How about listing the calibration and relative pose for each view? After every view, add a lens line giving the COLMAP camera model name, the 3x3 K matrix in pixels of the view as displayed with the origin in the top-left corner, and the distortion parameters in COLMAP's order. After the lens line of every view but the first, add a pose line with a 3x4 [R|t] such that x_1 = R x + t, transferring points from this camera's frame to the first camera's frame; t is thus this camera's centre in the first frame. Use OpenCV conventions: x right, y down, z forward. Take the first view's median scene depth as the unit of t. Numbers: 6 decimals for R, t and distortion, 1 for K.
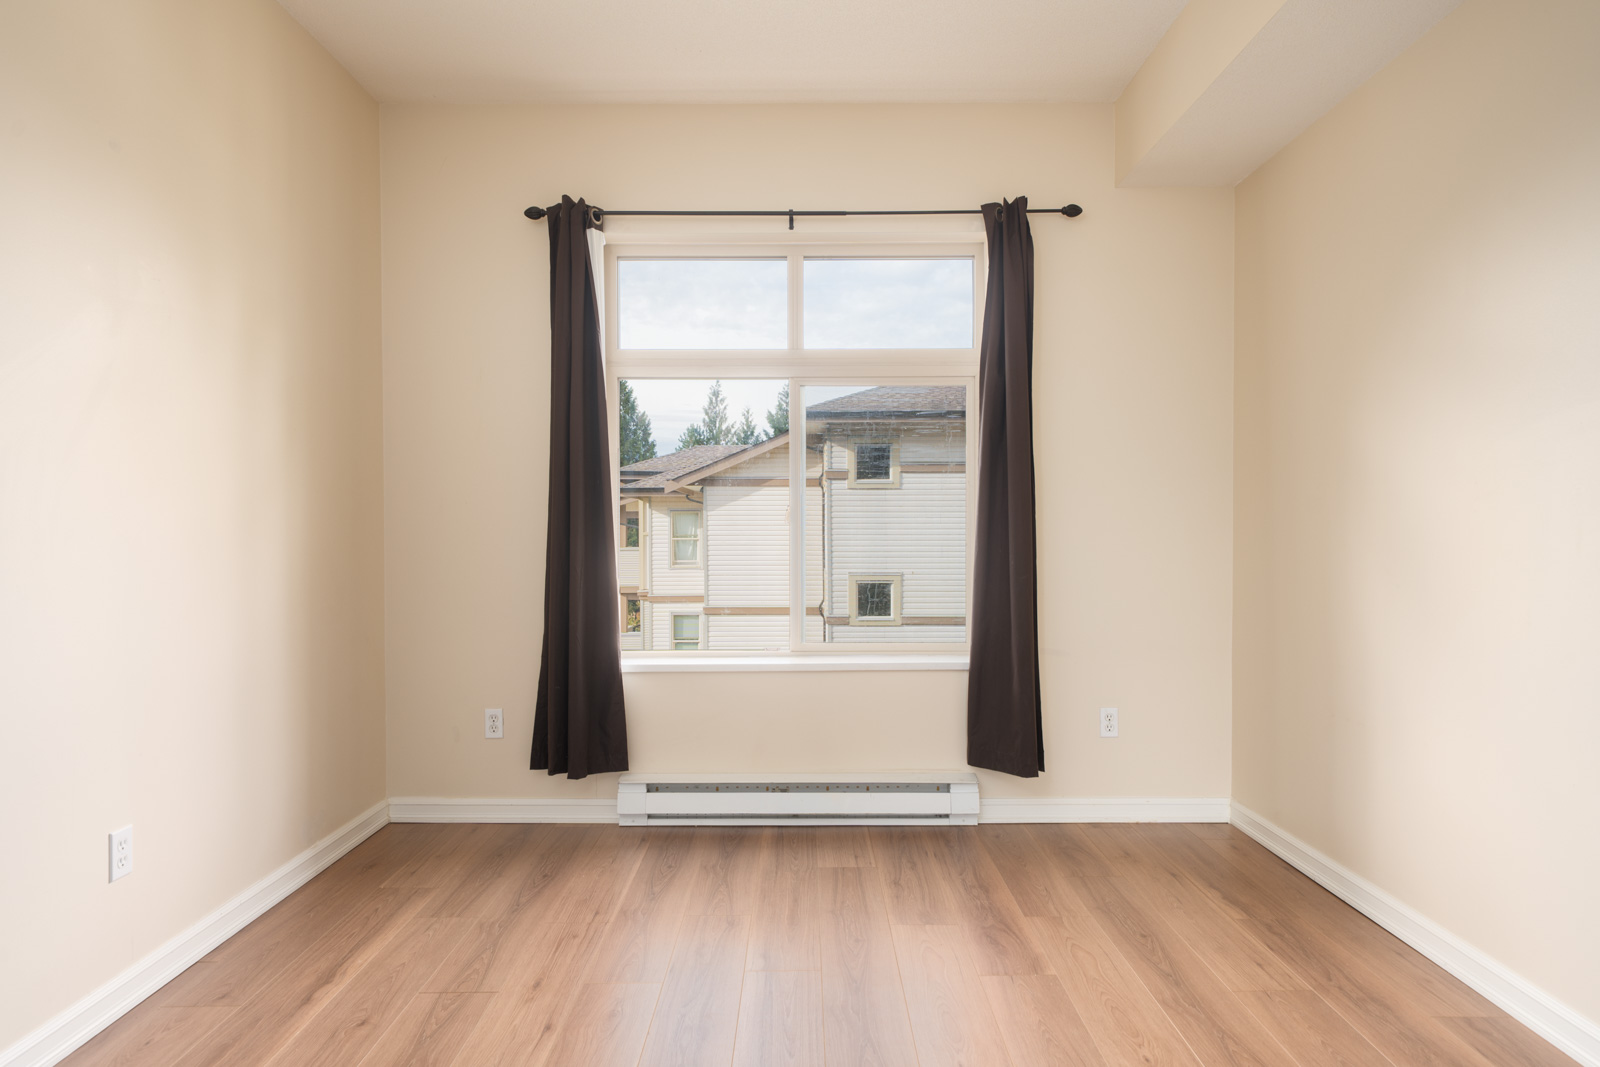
lens RADIAL K [[928.9, 0, 907.7], [0, 928.9, 532.2], [0, 0, 1]] dist [0.001836, -0.000711]
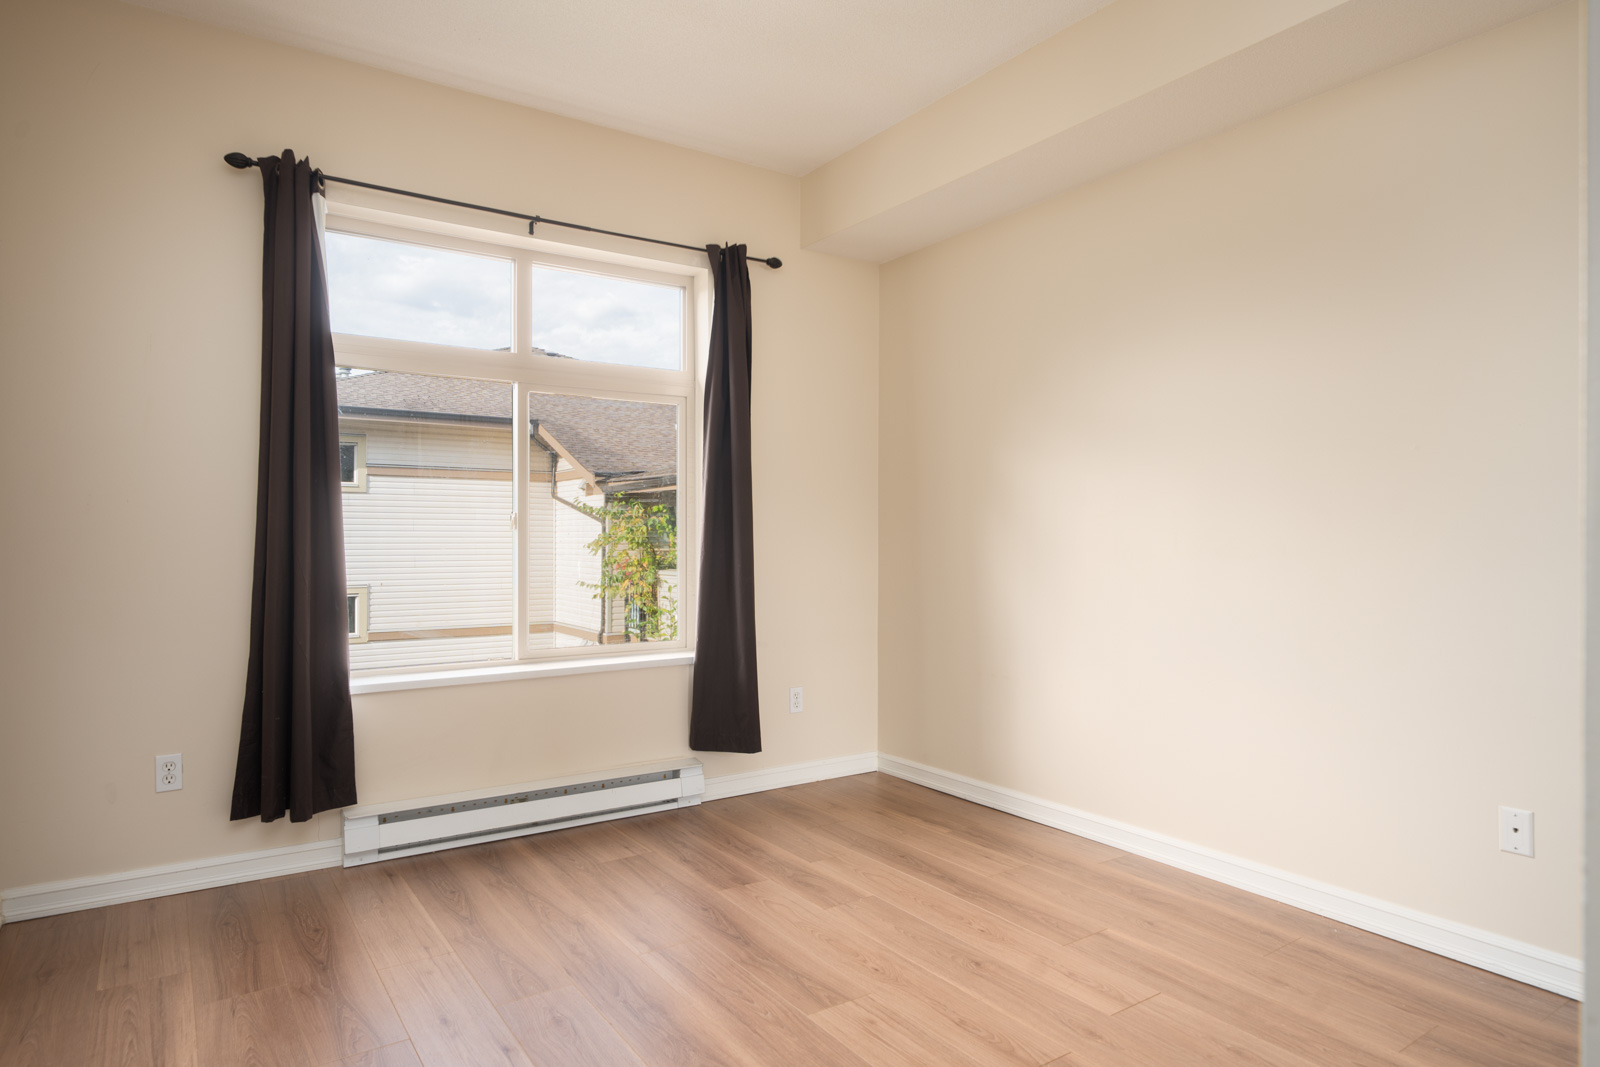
lens RADIAL K [[928.9, 0, 789.7], [0, 928.9, 535.7], [0, 0, 1]] dist [0.001836, -0.000711]
pose [[0.833468, 0.003440, 0.552557, -0.449587], [0.000158, 0.999979, -0.006464, 0.003594], [-0.552568, 0.005474, 0.833450, 0.019520]]
